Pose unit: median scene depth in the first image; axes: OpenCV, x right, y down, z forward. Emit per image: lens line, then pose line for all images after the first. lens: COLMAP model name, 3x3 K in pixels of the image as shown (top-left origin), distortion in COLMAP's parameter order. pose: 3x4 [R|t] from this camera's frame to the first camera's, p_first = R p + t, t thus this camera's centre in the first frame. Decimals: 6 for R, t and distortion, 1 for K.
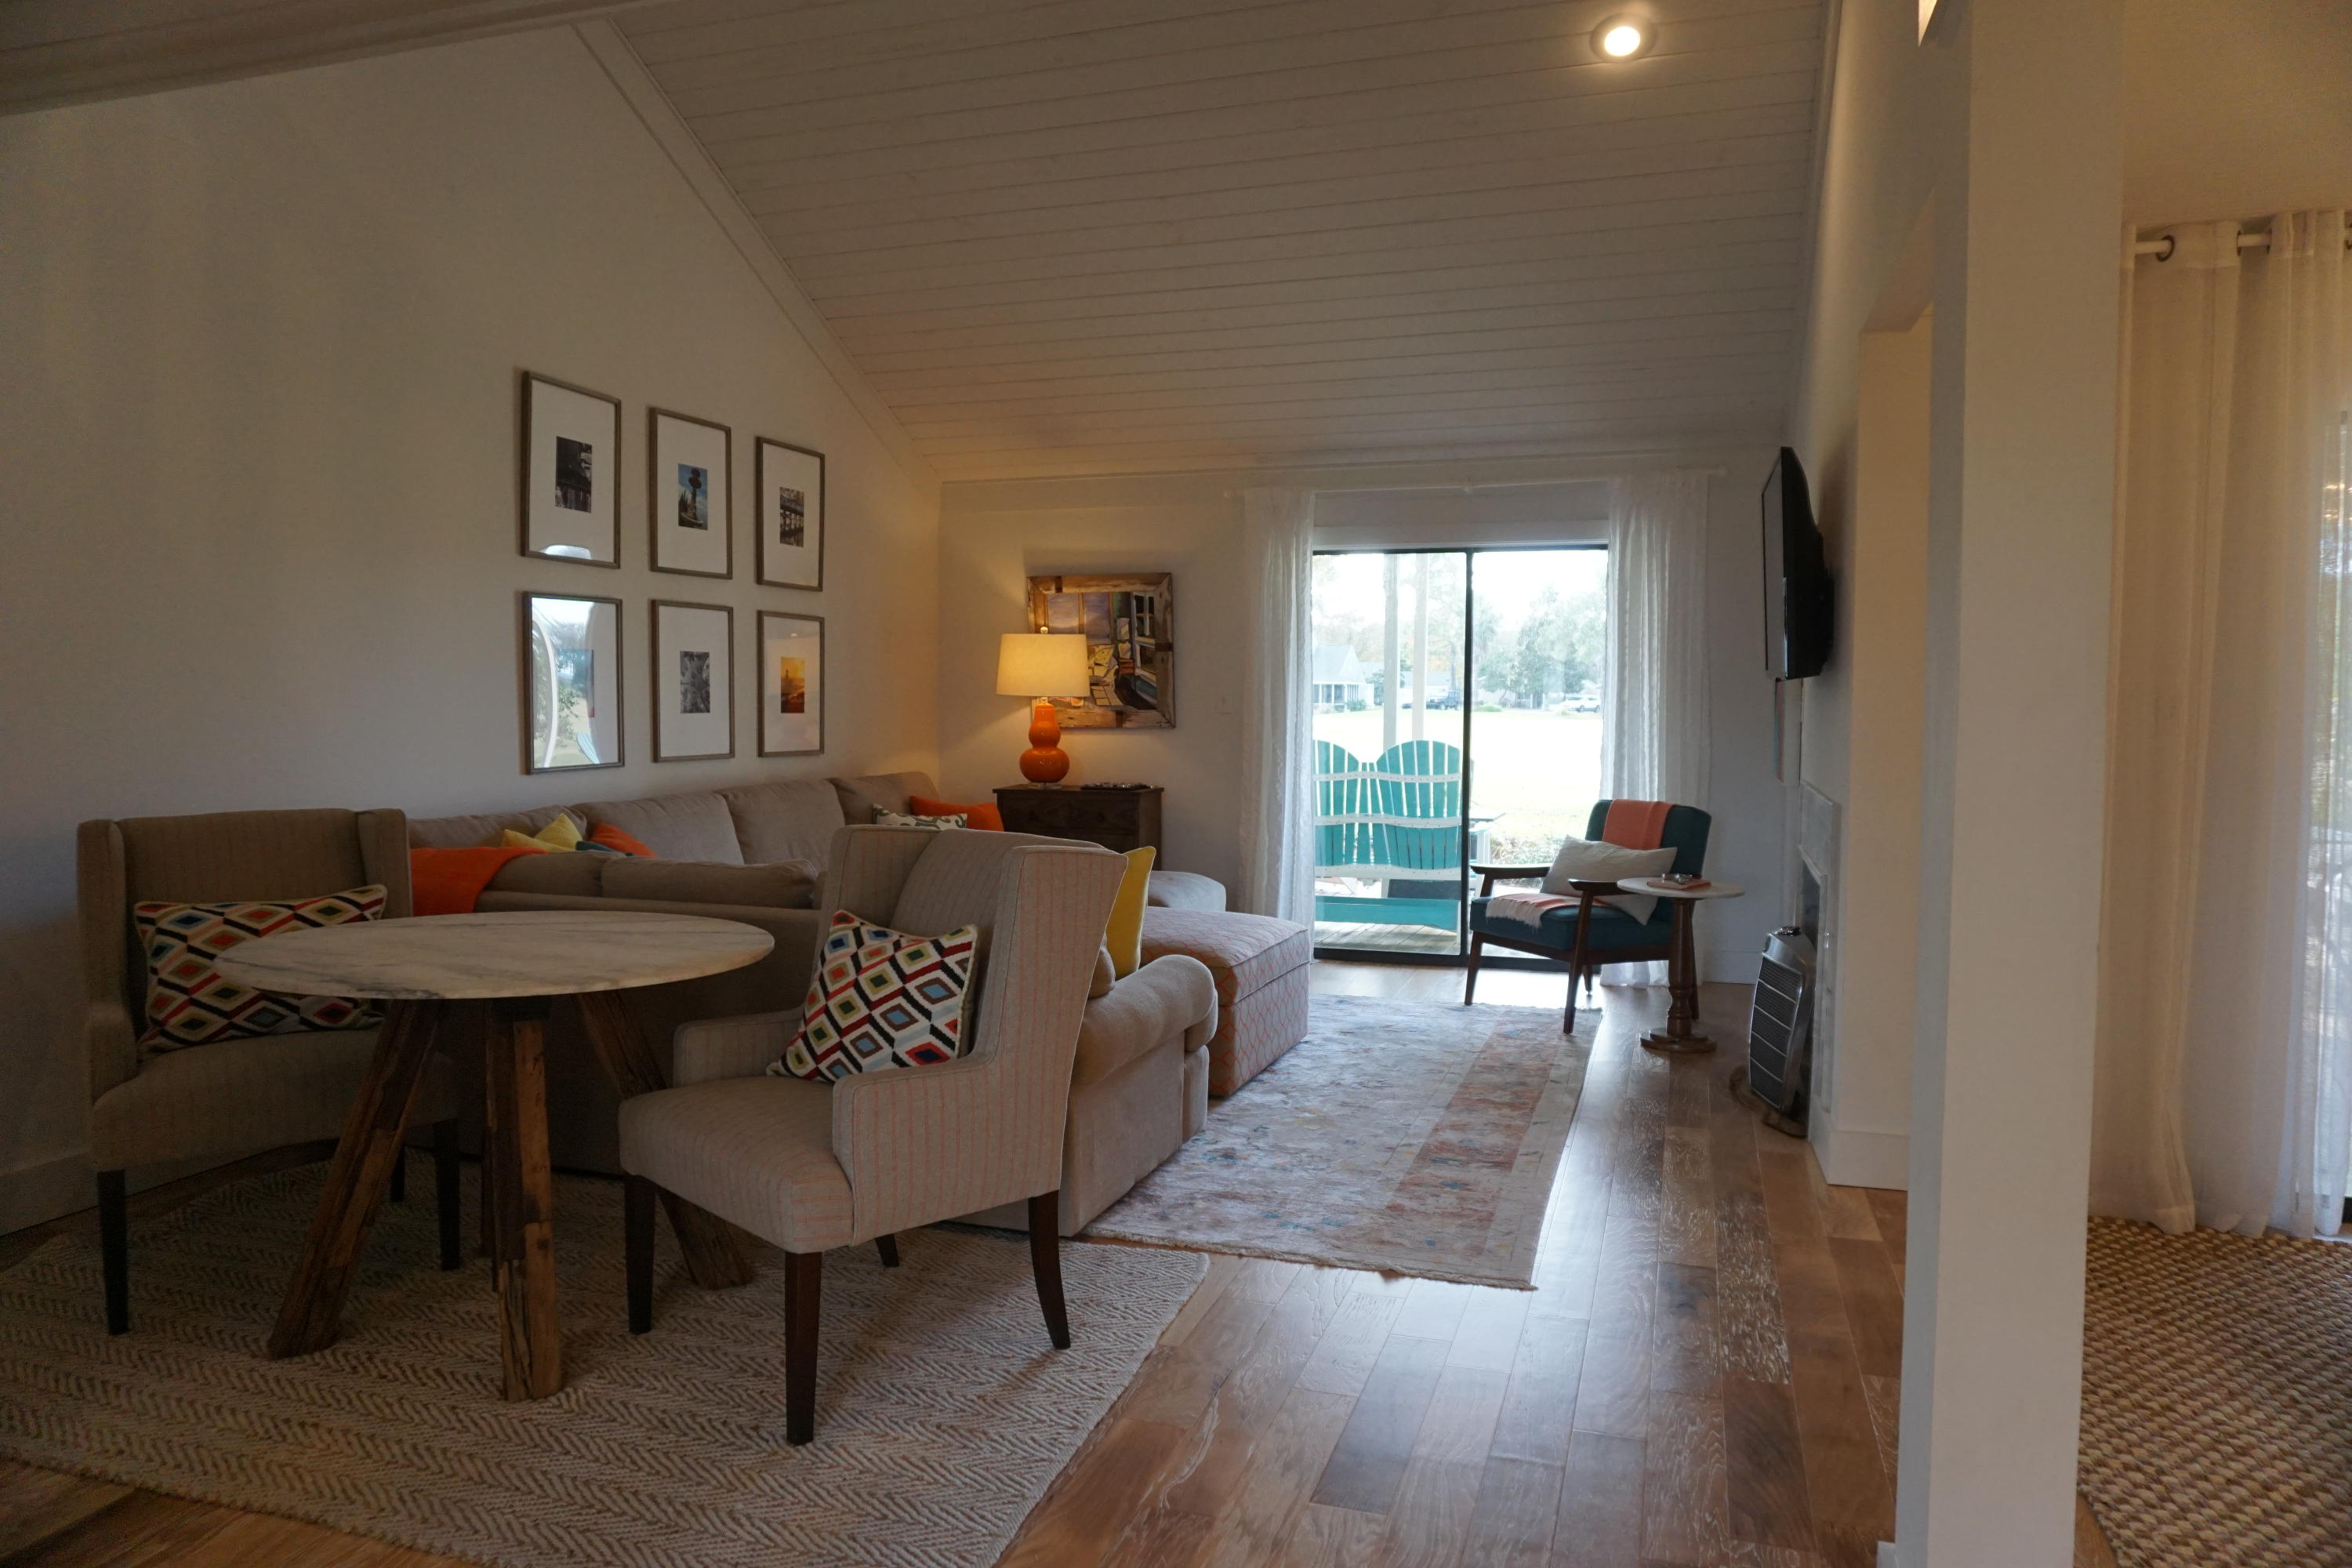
lens RADIAL K [[1574.9, 0, 1164.1], [0, 1574.9, 784.7], [0, 0, 1]] dist [-0.051544, 0.036694]
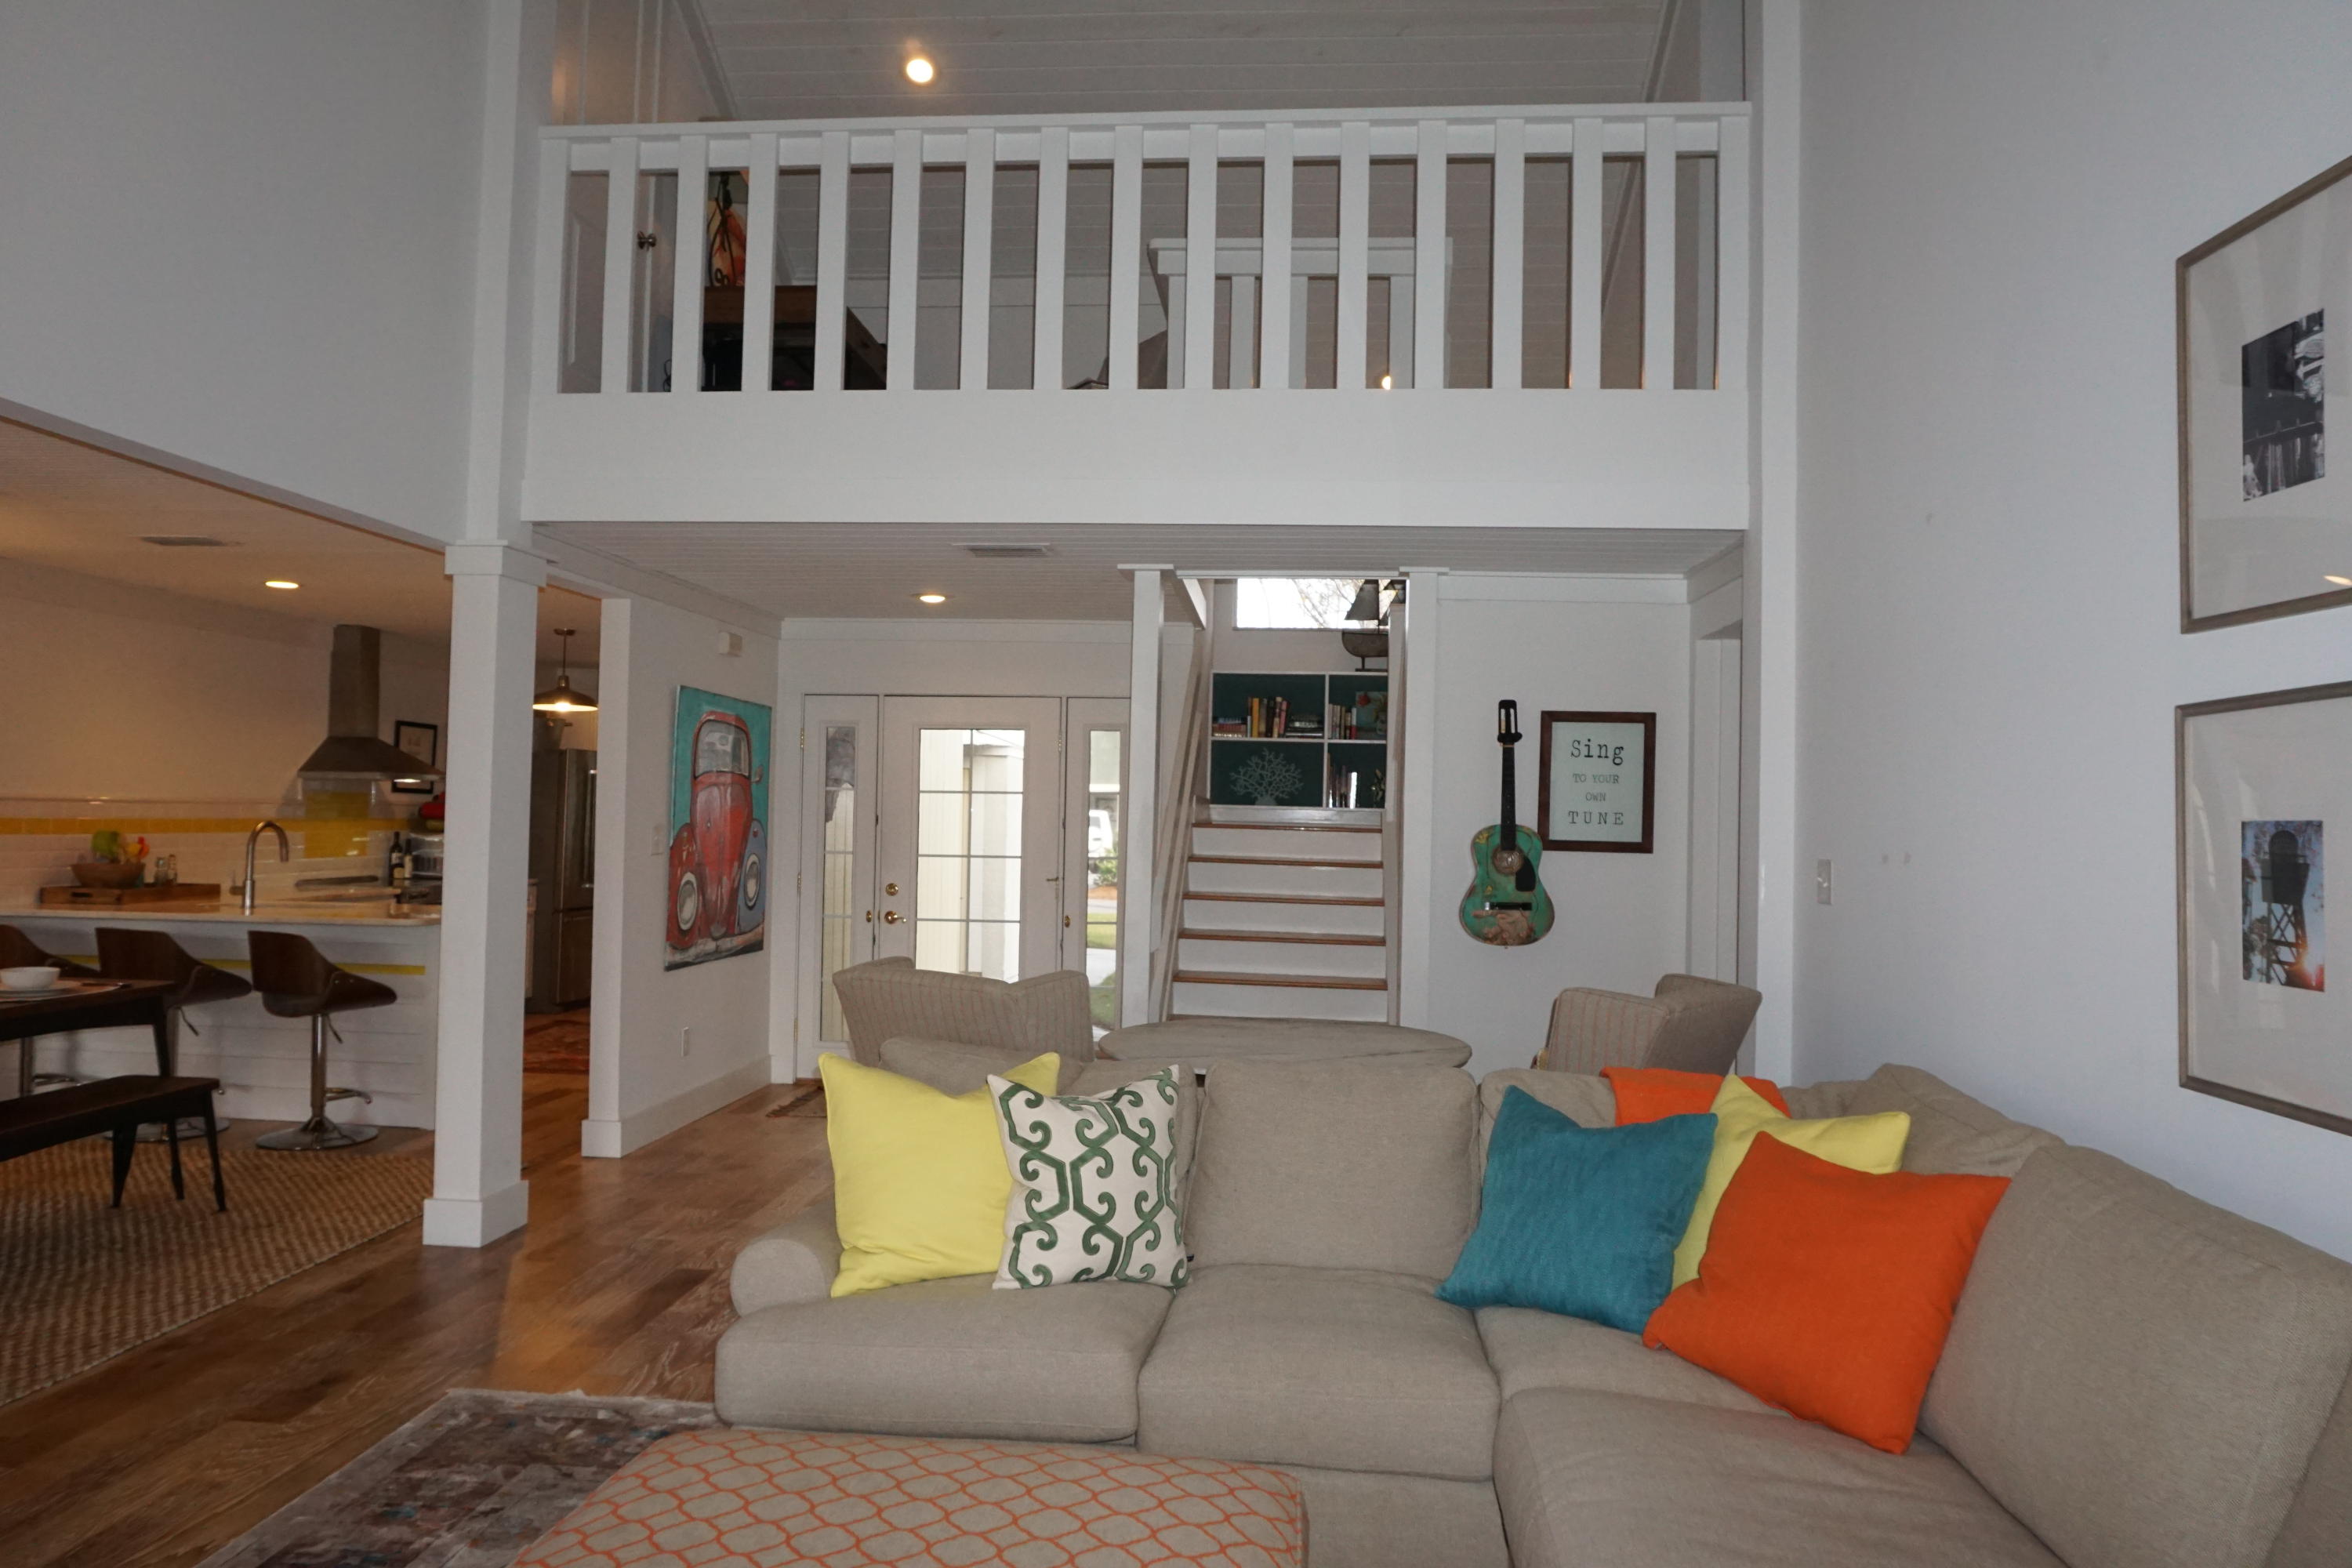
lens RADIAL K [[1574.9, 0, 1176.1], [0, 1574.9, 777.4], [0, 0, 1]] dist [-0.051544, 0.036694]
pose [[-0.971709, -0.032177, -0.233977, 0.005592], [-0.040295, 0.998737, 0.029998, -0.079633], [0.232717, 0.038577, -0.971779, 1.078201]]
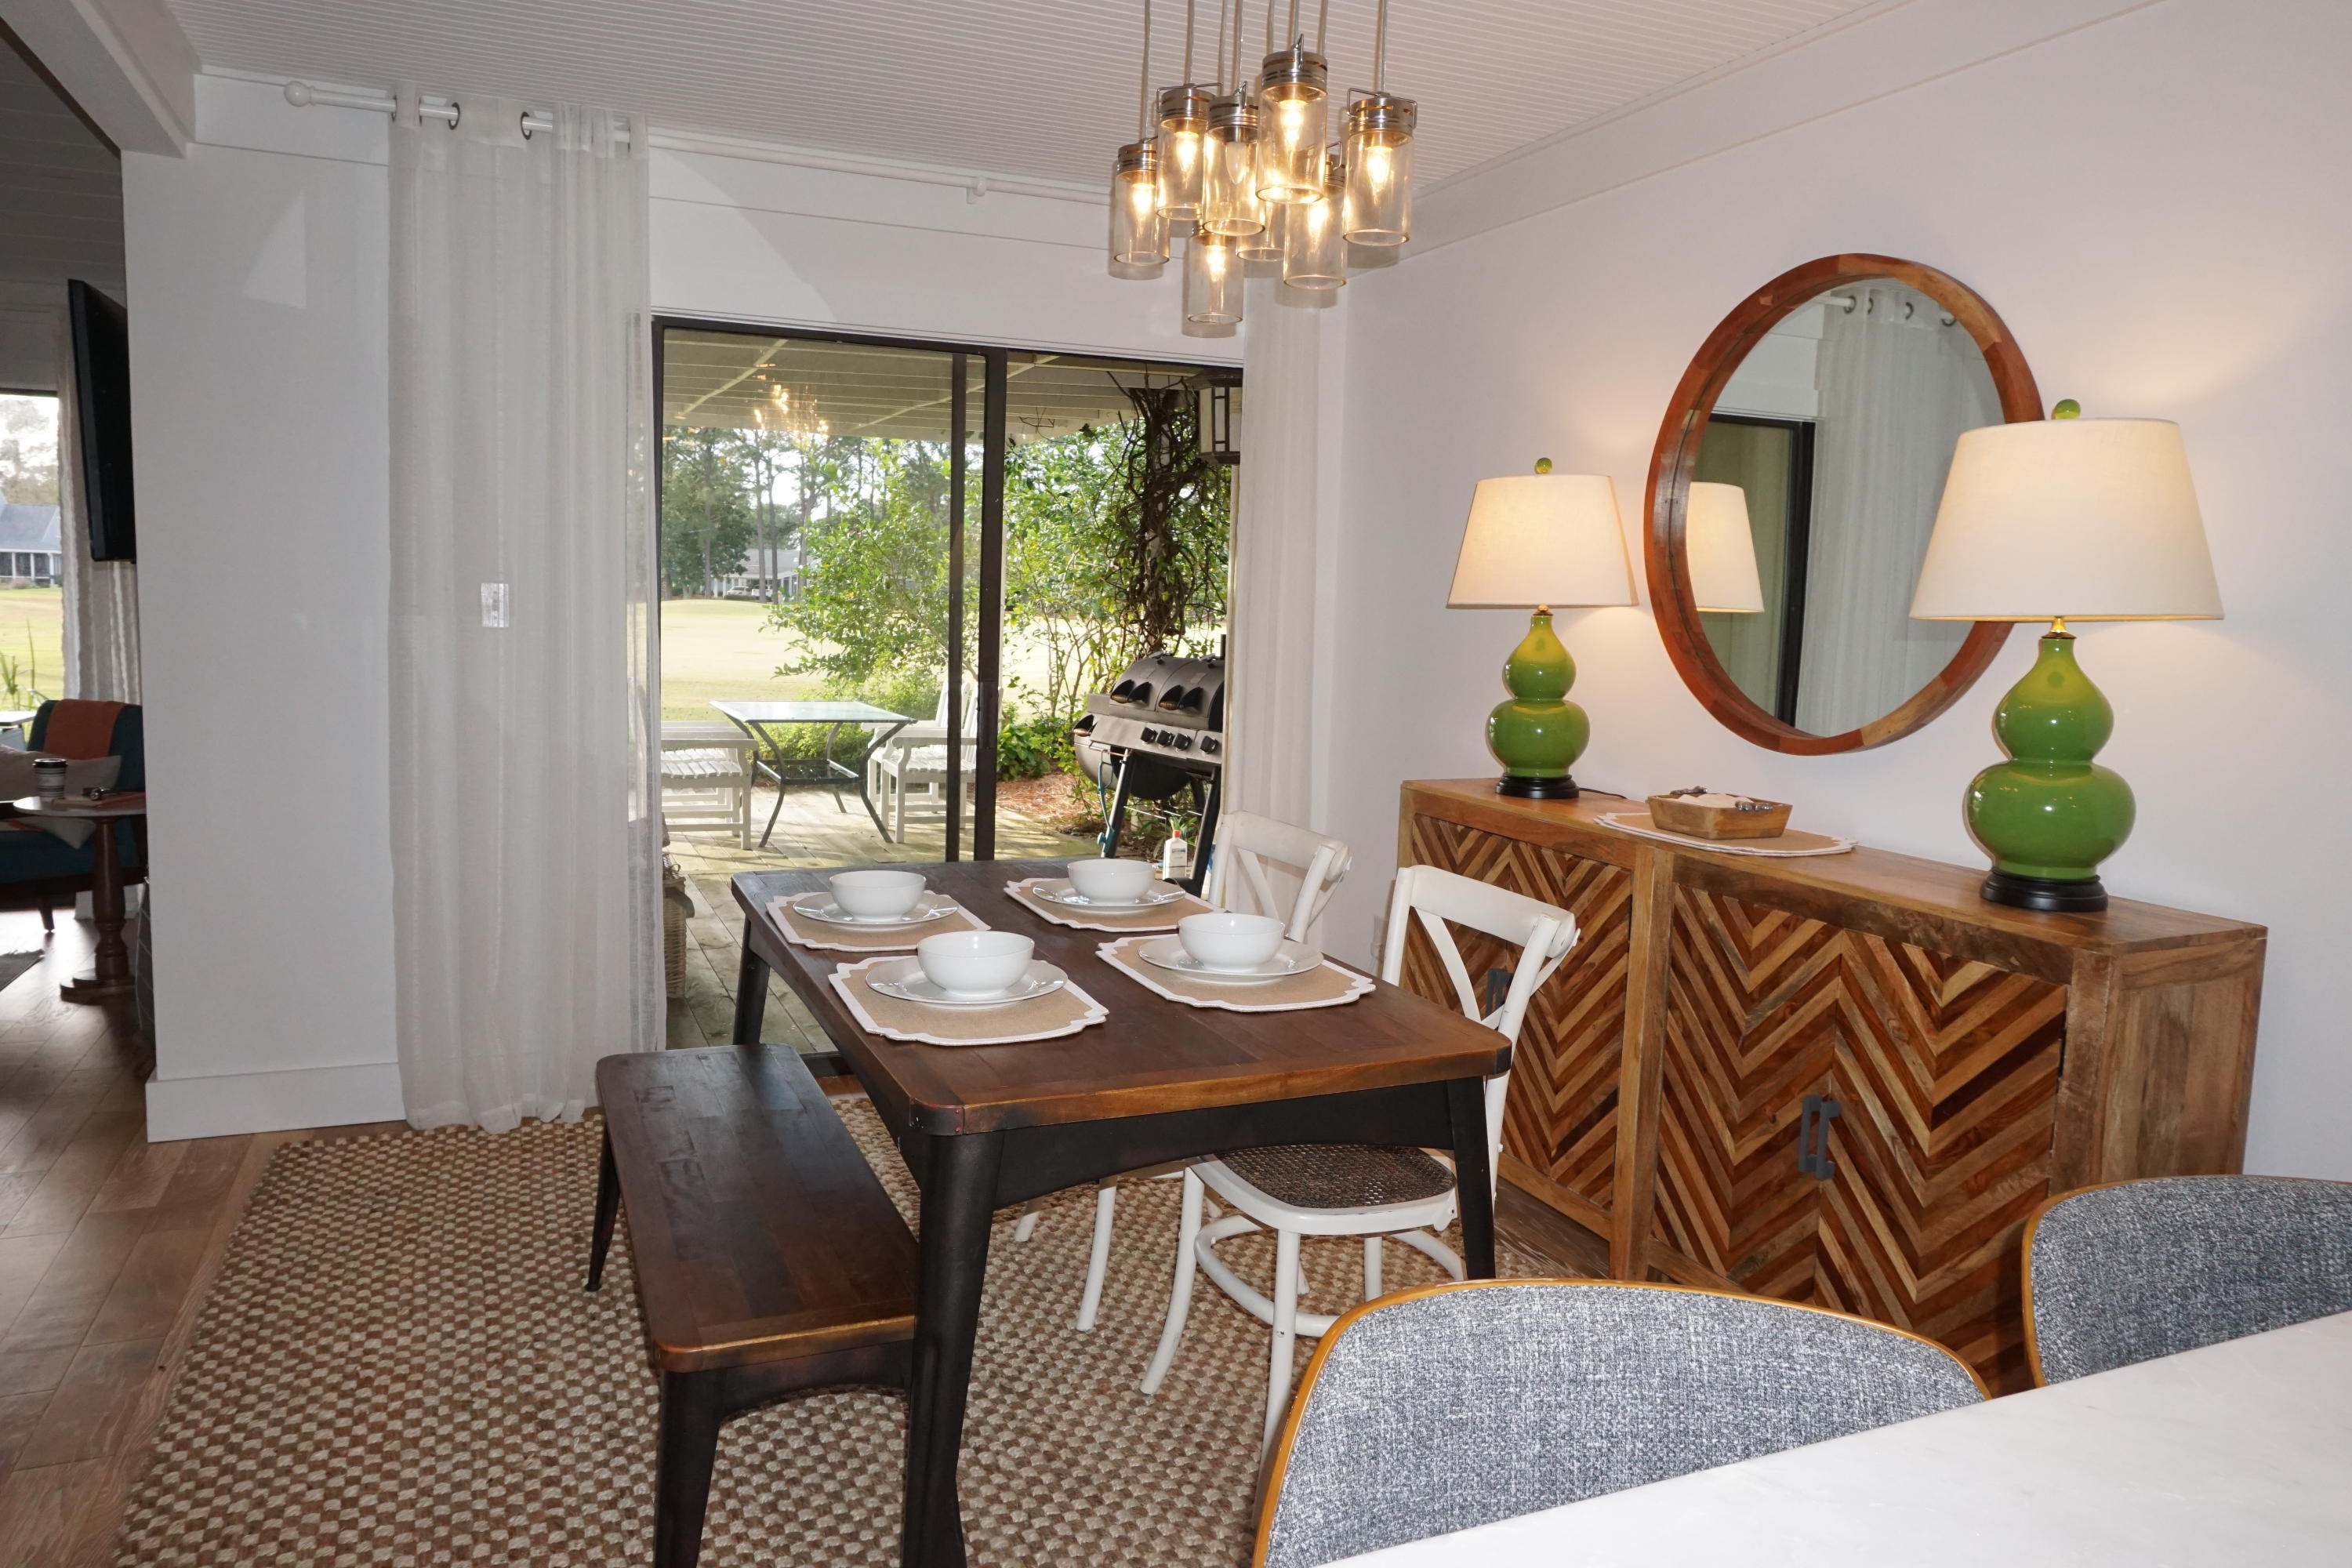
lens RADIAL K [[1574.9, 0, 1182.5], [0, 1574.9, 774.7], [0, 0, 1]] dist [-0.051544, 0.036694]
pose [[0.744485, -0.057739, 0.665138, 0.176947], [0.012223, 0.997265, 0.072888, -0.003537], [-0.667527, -0.046134, 0.743155, -0.013328]]
